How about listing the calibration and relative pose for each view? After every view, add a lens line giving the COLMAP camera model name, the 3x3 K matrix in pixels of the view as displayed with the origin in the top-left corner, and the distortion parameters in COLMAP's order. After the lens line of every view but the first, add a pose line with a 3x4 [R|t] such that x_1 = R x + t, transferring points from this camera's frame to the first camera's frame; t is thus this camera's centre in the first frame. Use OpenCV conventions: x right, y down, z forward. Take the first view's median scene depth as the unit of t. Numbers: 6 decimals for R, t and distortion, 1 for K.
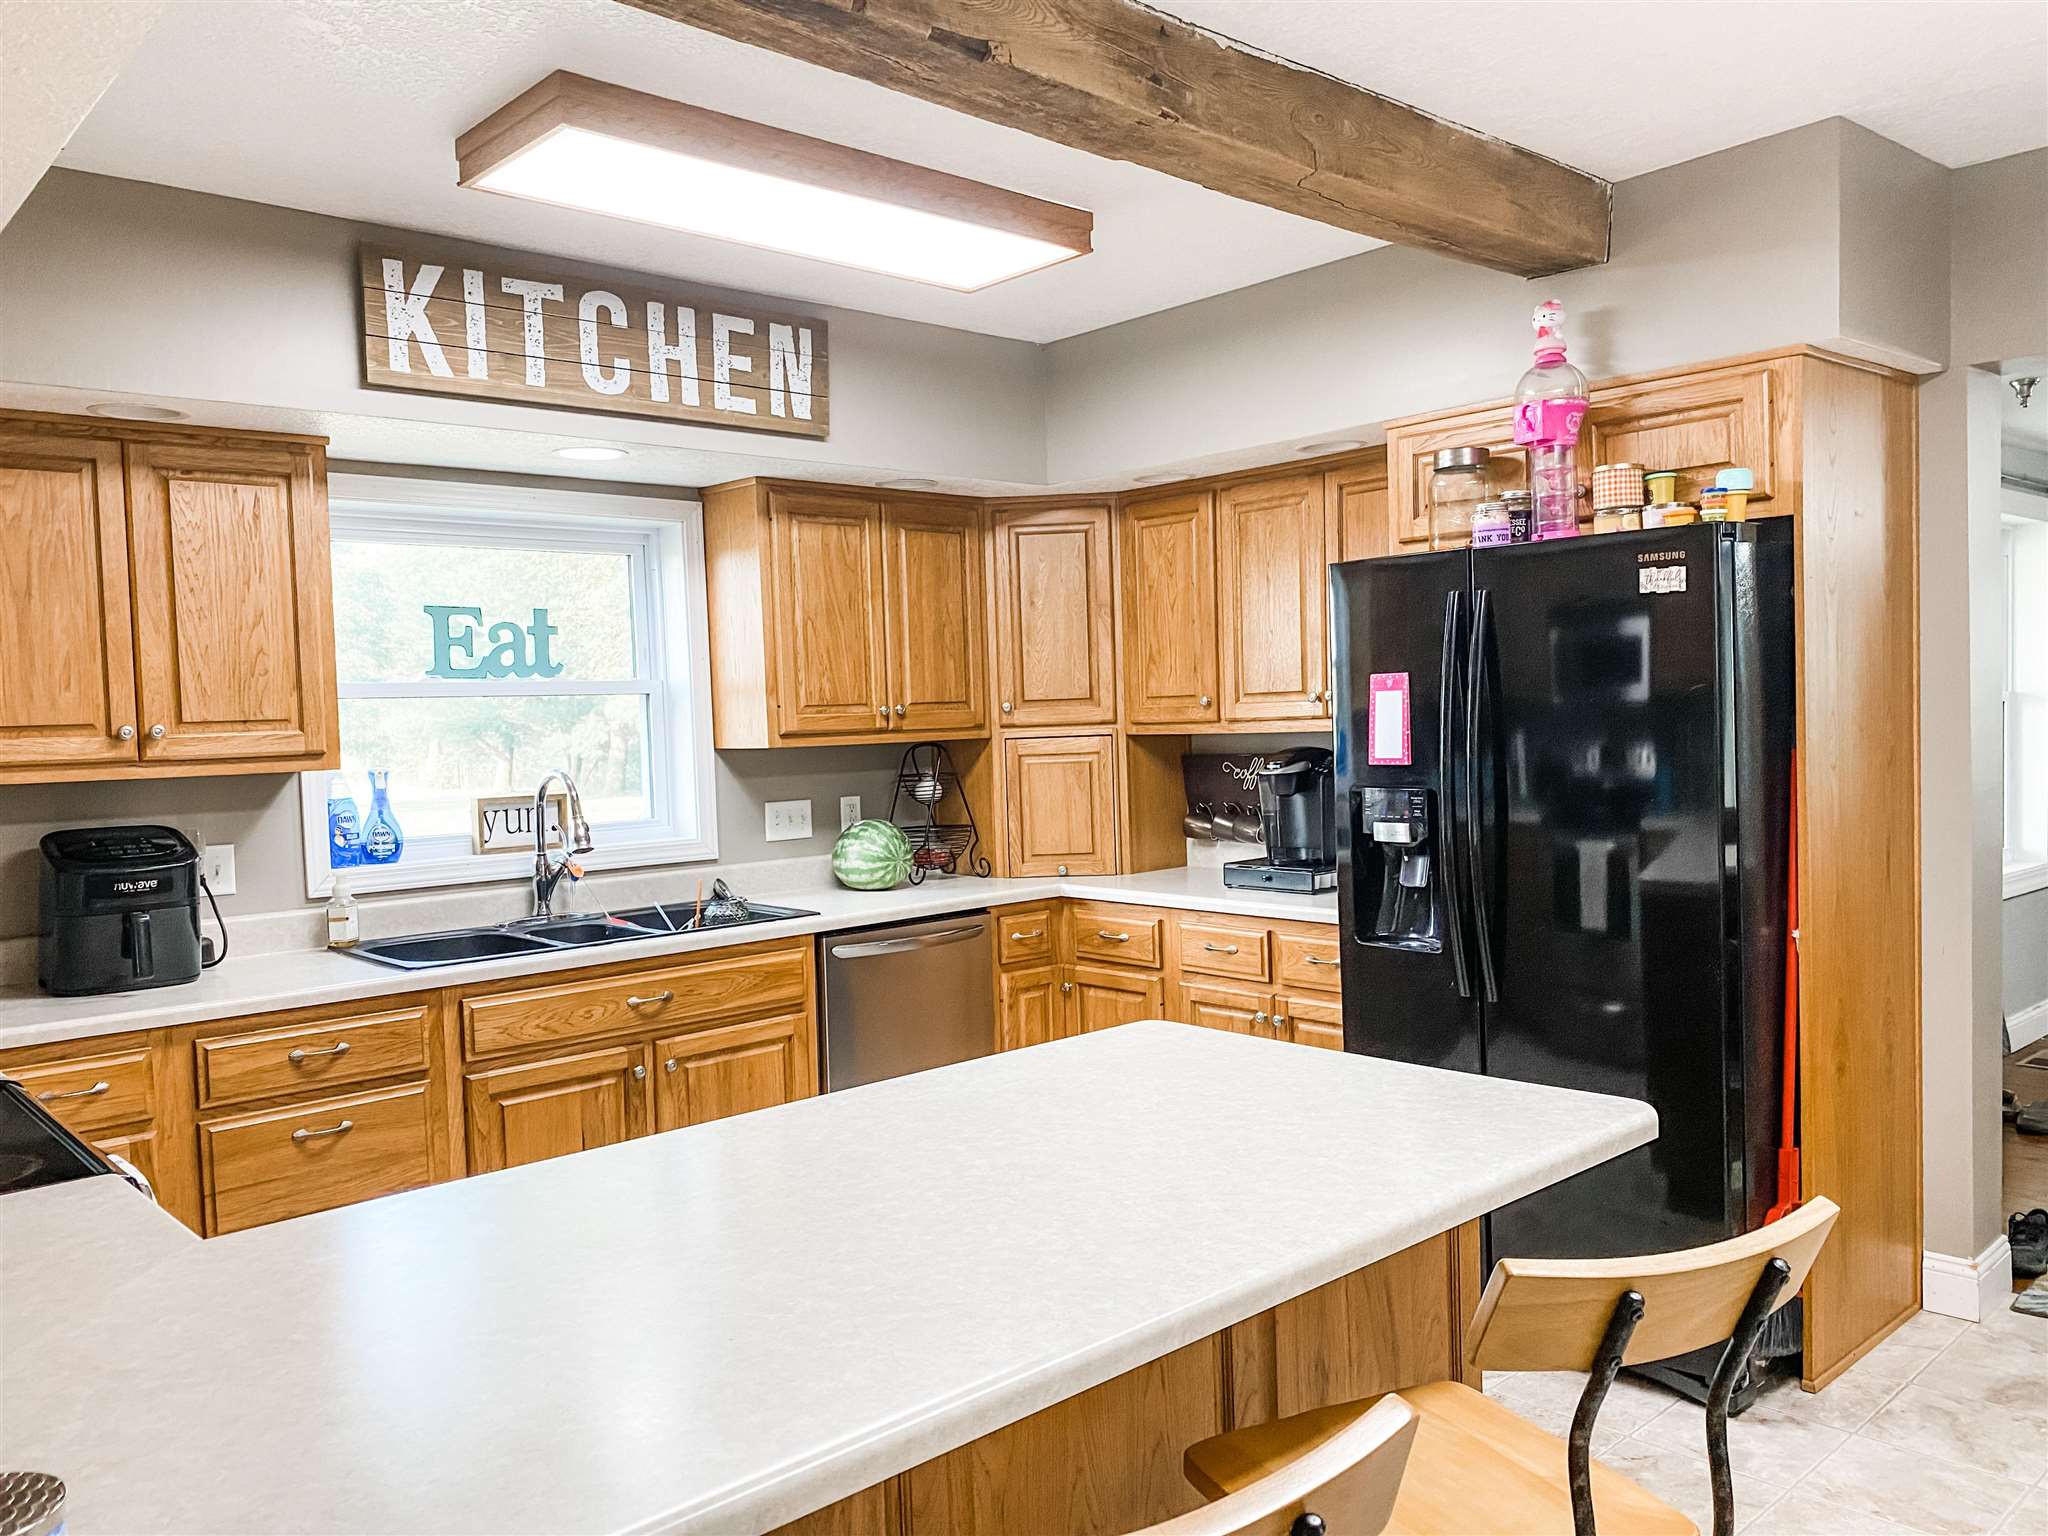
lens RADIAL K [[1548.0, 0, 1024.0], [0, 1548.0, 768.0], [0, 0, 1]] dist [0.052493, -0.002735]
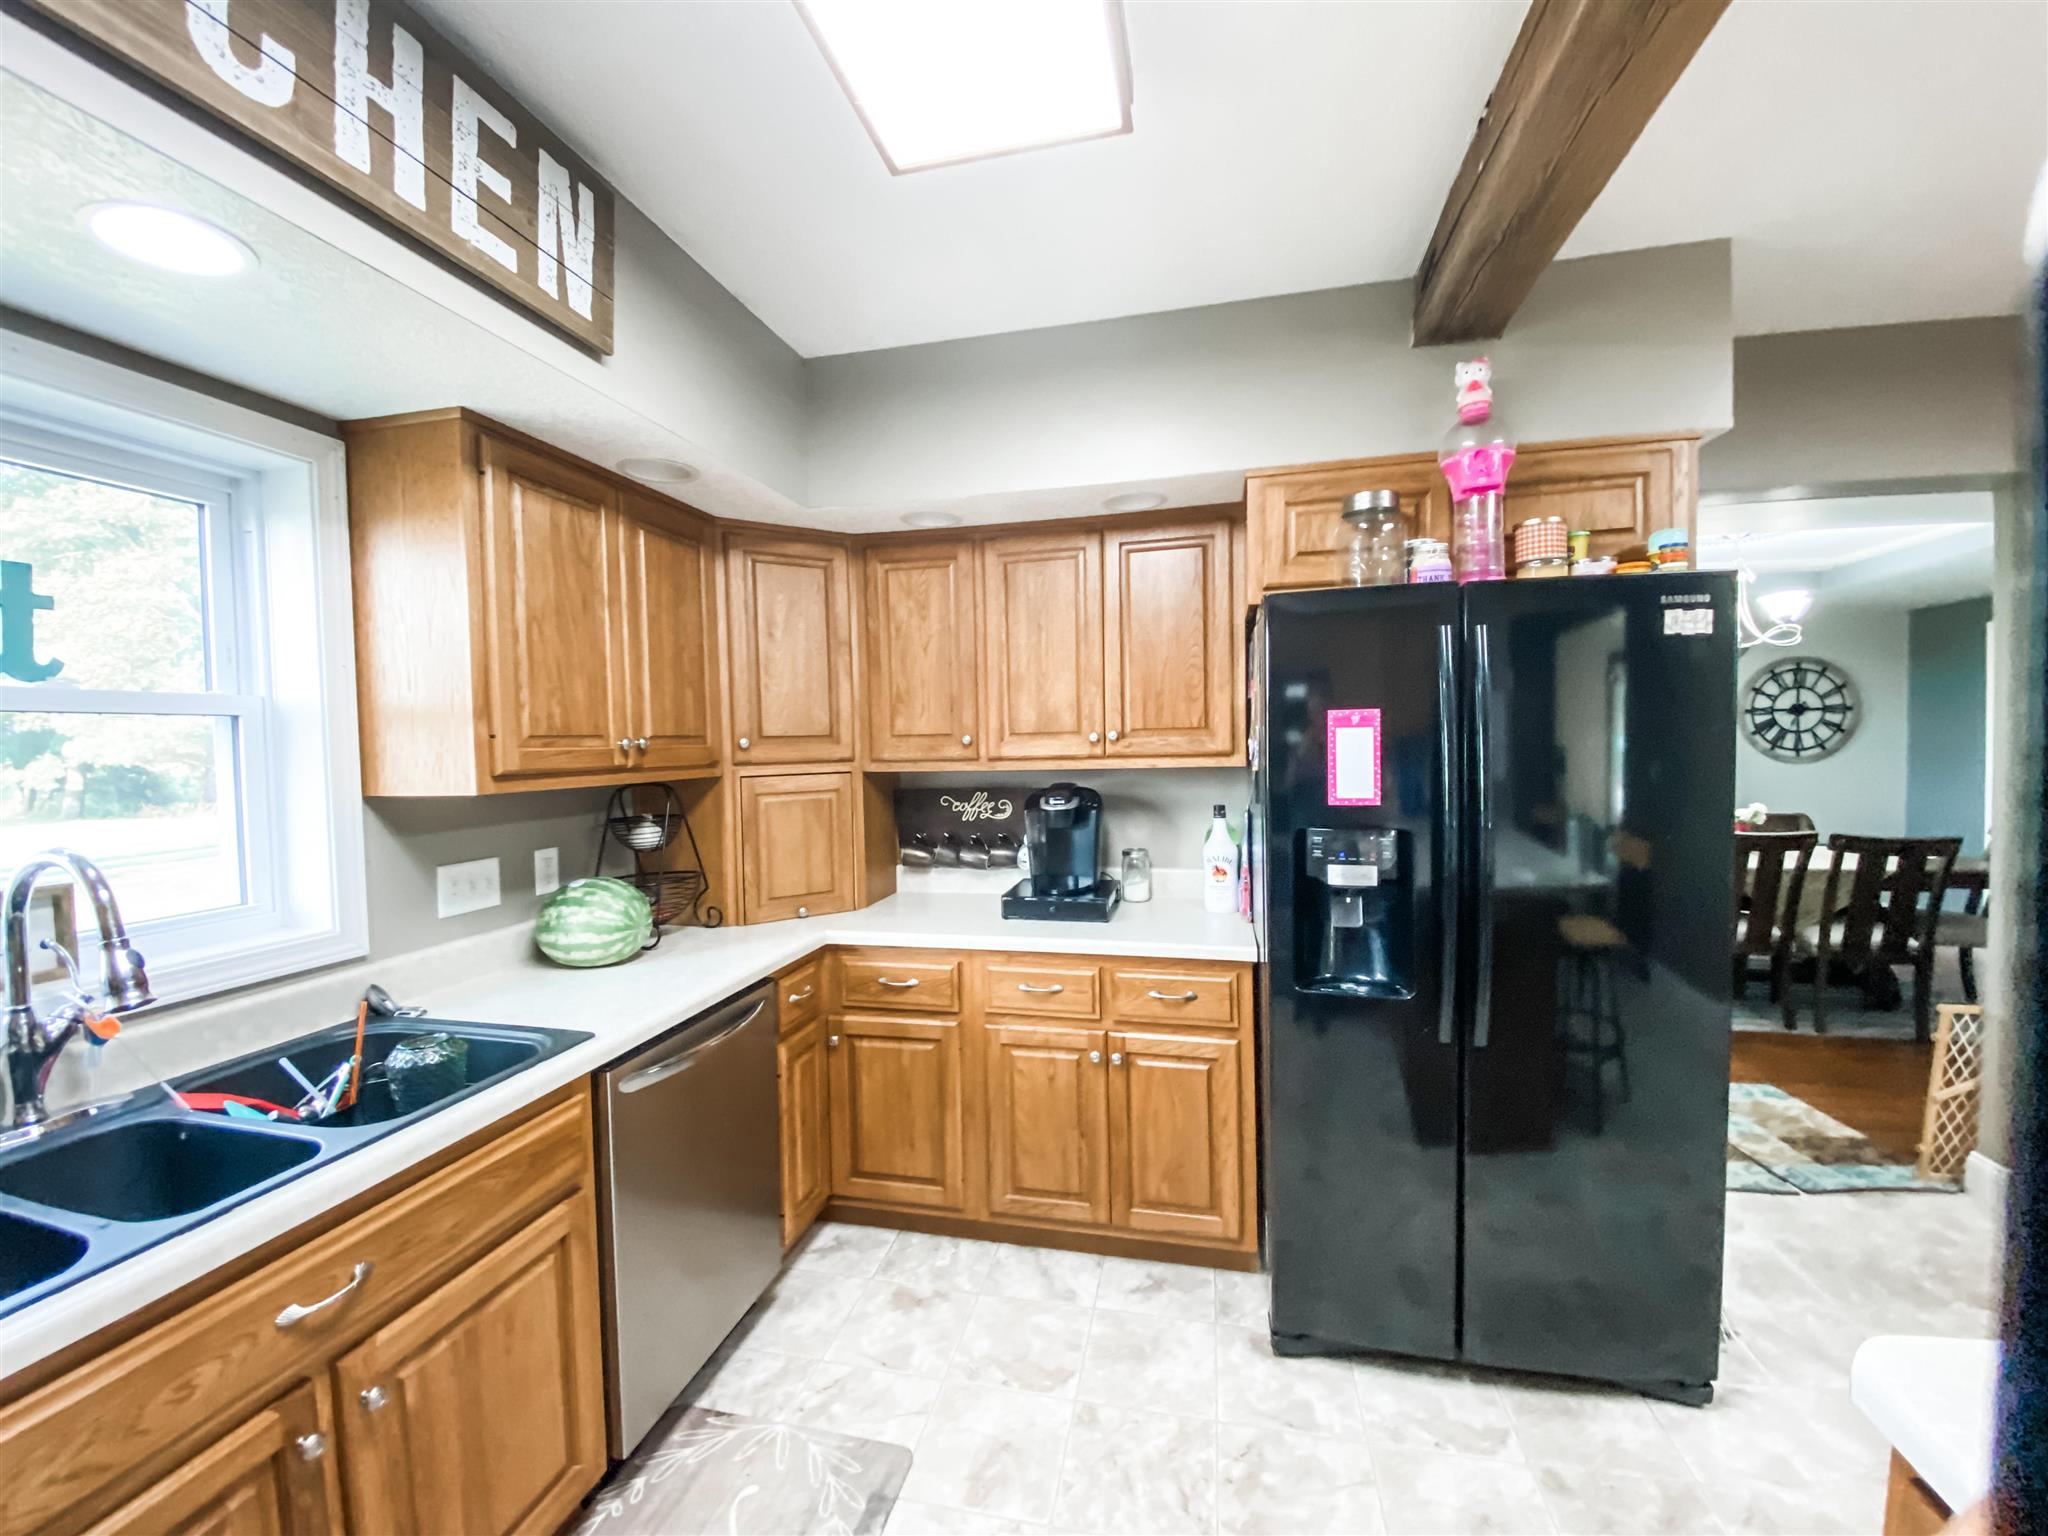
lens RADIAL K [[828.8, 0, 1020.8], [0, 828.8, 765.5], [0, 0, 1]] dist [0.009319, -0.015971]
pose [[0.821368, -0.001846, 0.570396, -0.175088], [0.015519, 0.999697, -0.019113, -0.015272], [-0.570188, 0.024551, 0.821147, 0.544148]]
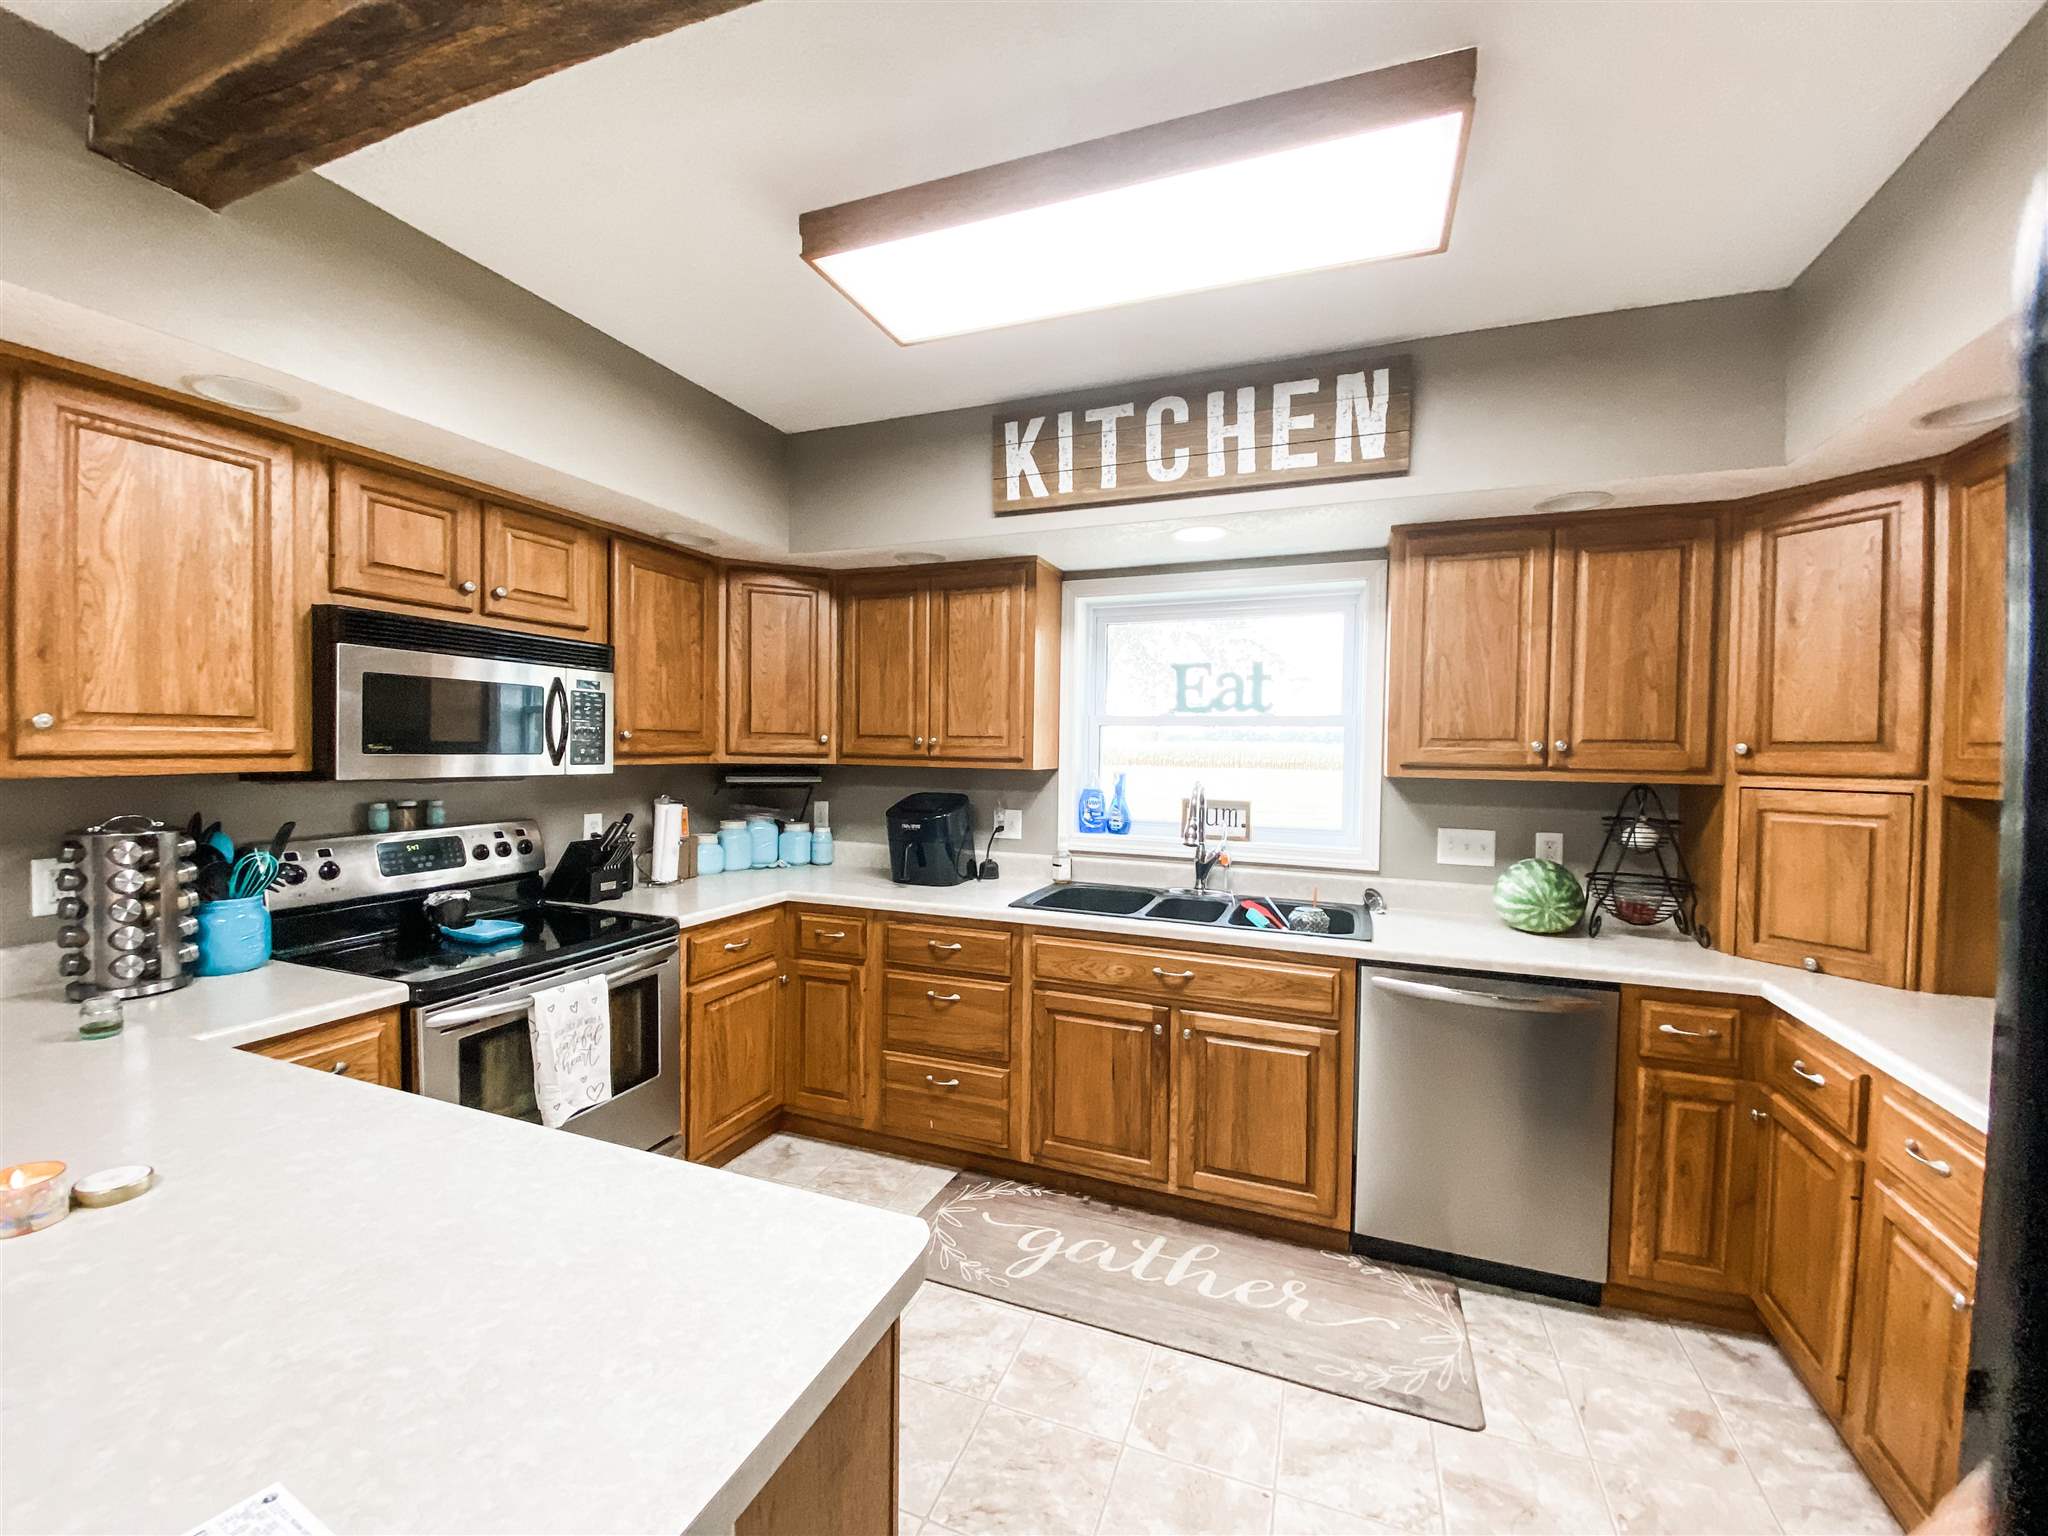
lens RADIAL K [[820.8, 0, 1024.0], [0, 820.8, 768.0], [0, 0, 1]] dist [0.022456, -0.015346]
pose [[0.448703, 0.060173, -0.891653, 0.230780], [-0.061341, 0.997451, 0.036444, -0.024356], [0.891573, 0.038342, 0.451250, 0.507878]]
